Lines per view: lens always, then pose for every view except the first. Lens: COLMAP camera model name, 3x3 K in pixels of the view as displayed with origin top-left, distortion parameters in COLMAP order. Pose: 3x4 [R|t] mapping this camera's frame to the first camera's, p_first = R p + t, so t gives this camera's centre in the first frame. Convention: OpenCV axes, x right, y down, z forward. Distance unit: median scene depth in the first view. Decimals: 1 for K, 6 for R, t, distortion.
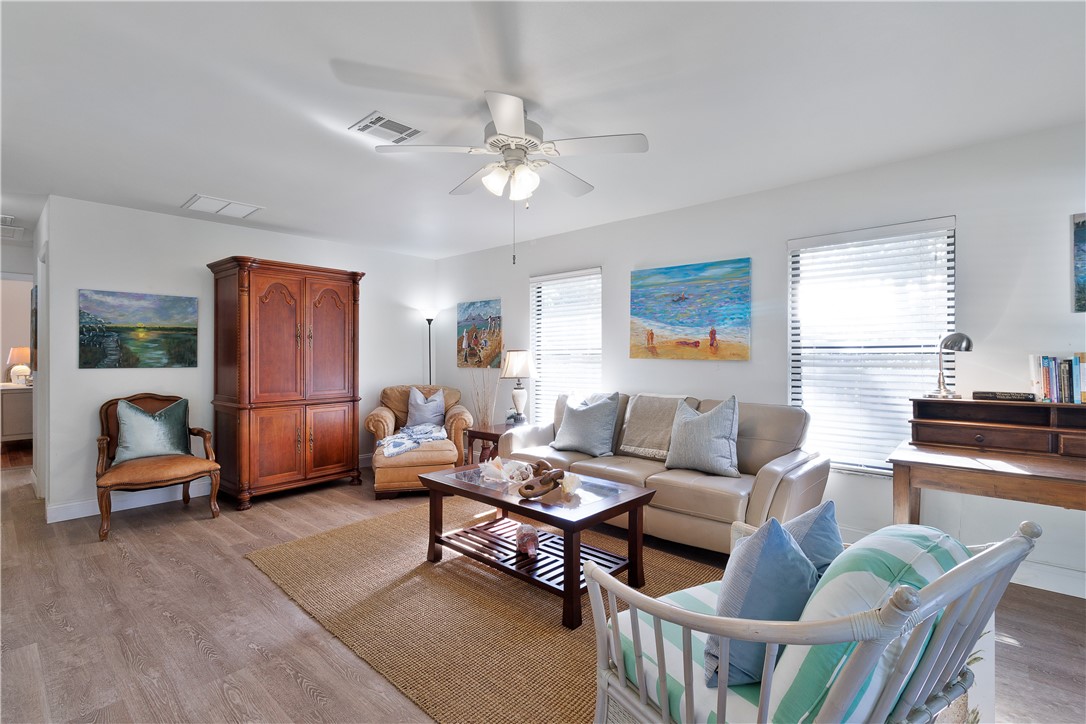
lens RADIAL K [[502.4, 0, 545.2], [0, 502.4, 352.4], [0, 0, 1]] dist [0.001837, 0.000450]
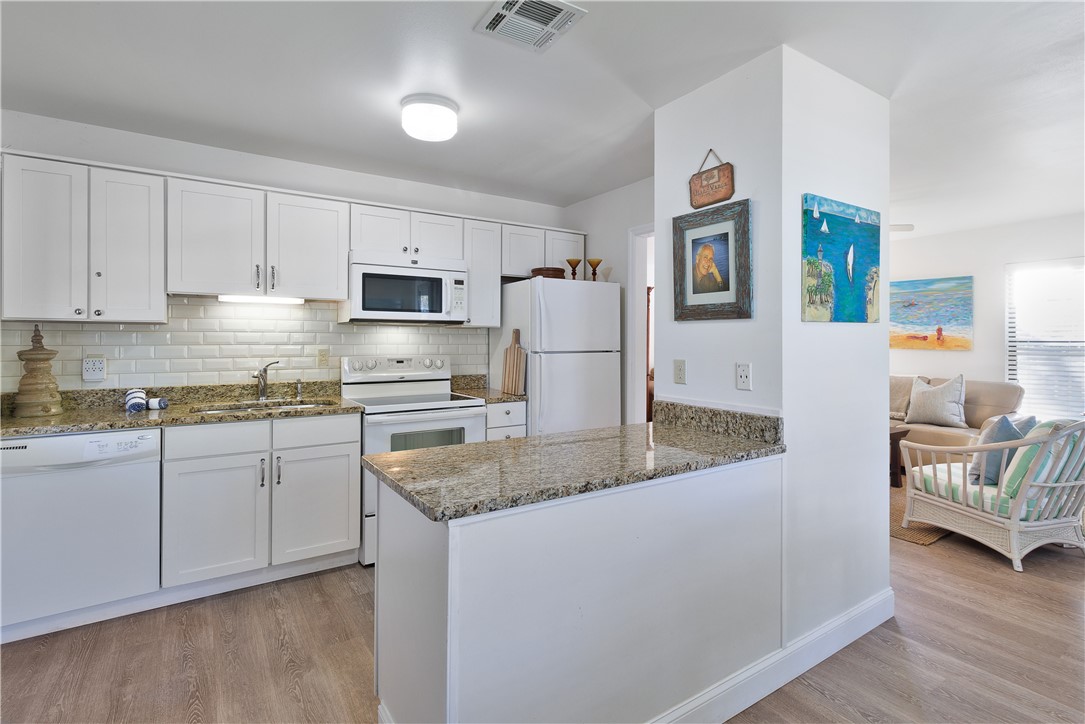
lens RADIAL K [[525.0, 0, 544.4], [0, 525.0, 338.0], [0, 0, 1]] dist [0.001244, 0.000060]
pose [[0.967333, 0.003375, -0.253488, -0.363719], [-0.003161, 0.999994, 0.001250, -0.015972], [0.253491, -0.000408, 0.967338, -0.694701]]
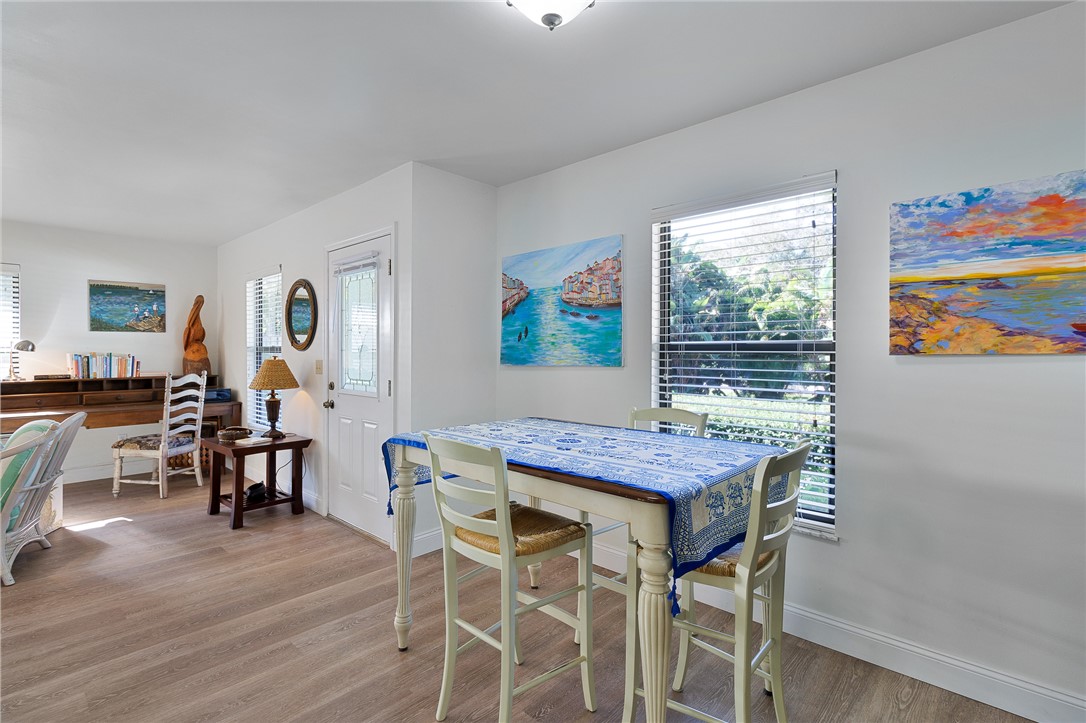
lens RADIAL K [[511.5, 0, 545.4], [0, 511.5, 356.4], [0, 0, 1]] dist [0.001479, 0.000558]
pose [[0.016914, -0.008989, 0.999817, -0.602329], [-0.005622, 0.999943, 0.009085, -0.007863], [-0.999841, -0.005774, 0.016863, -0.531830]]
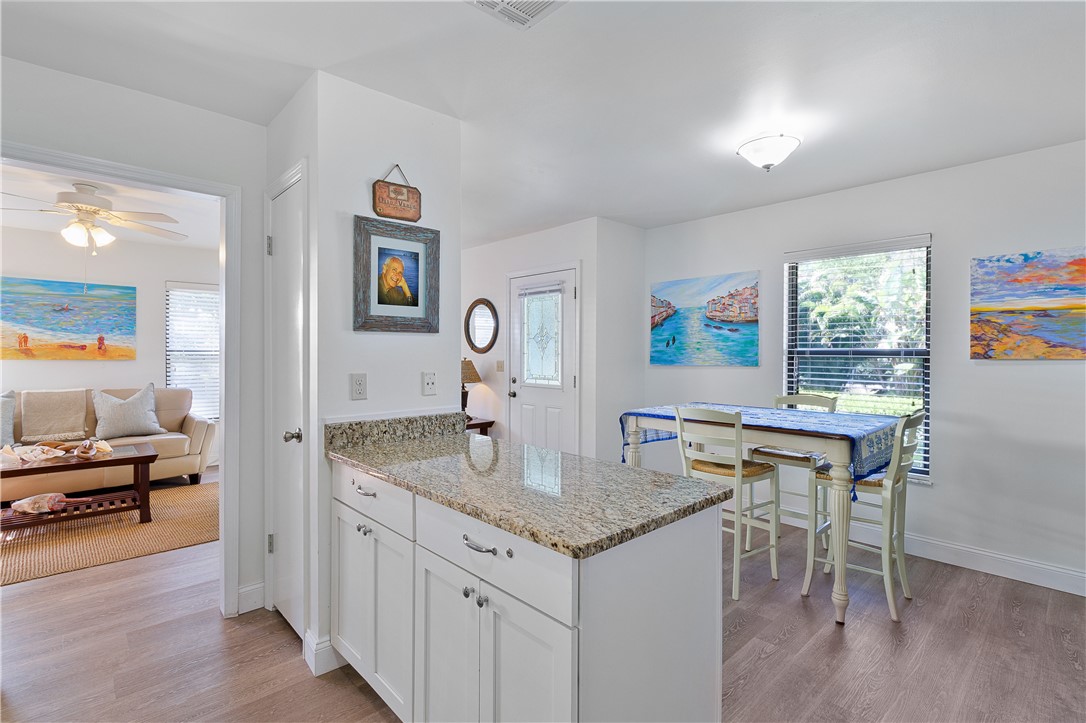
lens RADIAL K [[507.6, 0, 546.3], [0, 507.6, 356.5], [0, 0, 1]] dist [0.002737, 0.000433]
pose [[0.085987, -0.010372, 0.996242, -0.925508], [-0.006135, 0.999921, 0.010940, -0.015672], [-0.996277, -0.007052, 0.085916, -0.279347]]
